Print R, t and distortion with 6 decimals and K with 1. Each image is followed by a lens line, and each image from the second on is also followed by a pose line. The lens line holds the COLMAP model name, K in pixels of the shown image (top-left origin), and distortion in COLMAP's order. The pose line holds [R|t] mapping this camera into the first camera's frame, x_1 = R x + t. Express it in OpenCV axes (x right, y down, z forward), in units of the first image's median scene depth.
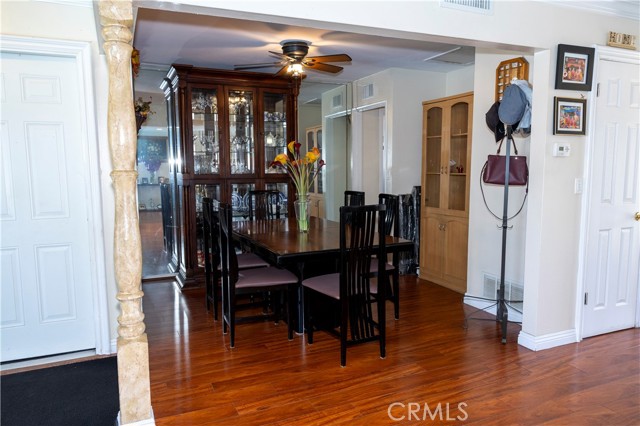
lens RADIAL K [[425.1, 0, 318.8], [0, 425.1, 211.4], [0, 0, 1]] dist [-0.004332, 0.002136]
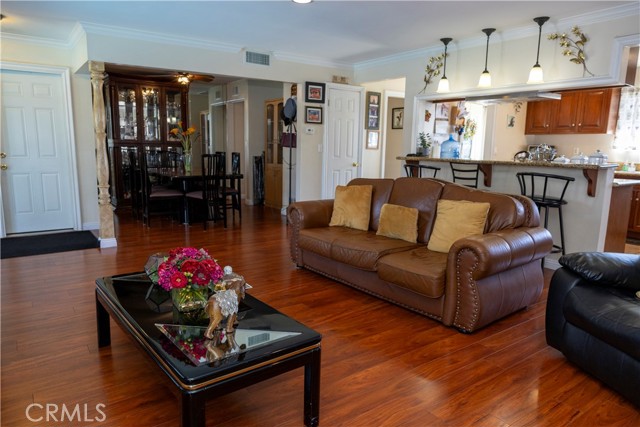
lens RADIAL K [[425.1, 0, 317.5], [0, 425.1, 213.2], [0, 0, 1]] dist [-0.004332, 0.002136]
pose [[0.981066, -0.005736, 0.193589, 0.144965], [-0.004434, 0.998634, 0.052060, 0.119944], [-0.193624, -0.051933, 0.979700, -0.854585]]
